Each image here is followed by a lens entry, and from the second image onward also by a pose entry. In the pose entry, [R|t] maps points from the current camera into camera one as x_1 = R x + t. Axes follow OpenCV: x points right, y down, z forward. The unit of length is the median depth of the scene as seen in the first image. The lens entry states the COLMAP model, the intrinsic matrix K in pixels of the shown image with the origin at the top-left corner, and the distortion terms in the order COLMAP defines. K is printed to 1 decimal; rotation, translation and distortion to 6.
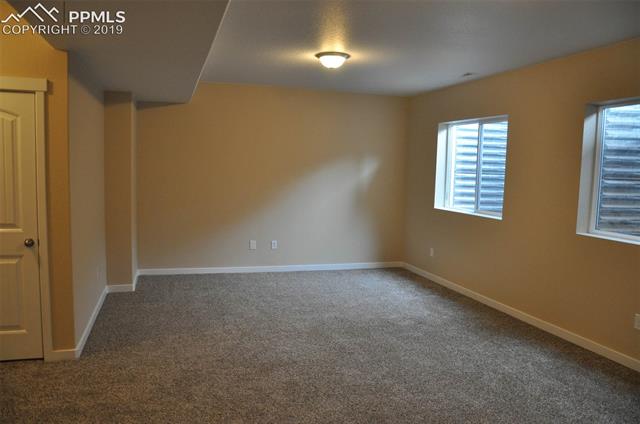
lens RADIAL K [[503.4, 0, 320.0], [0, 503.4, 212.0], [0, 0, 1]] dist [-0.007406, -0.000066]
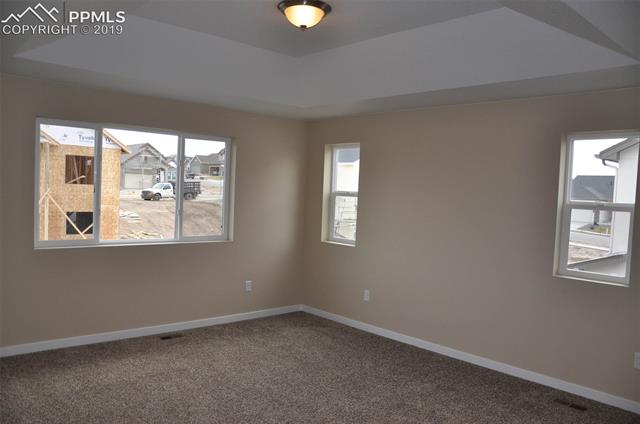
lens RADIAL K [[503.4, 0, 320.0], [0, 503.4, 212.0], [0, 0, 1]] dist [-0.007406, -0.000066]
pose [[0.884189, -0.004035, 0.467112, -0.207687], [0.022663, 0.999156, -0.034267, -0.028026], [-0.466579, 0.040885, 0.883534, 0.236304]]
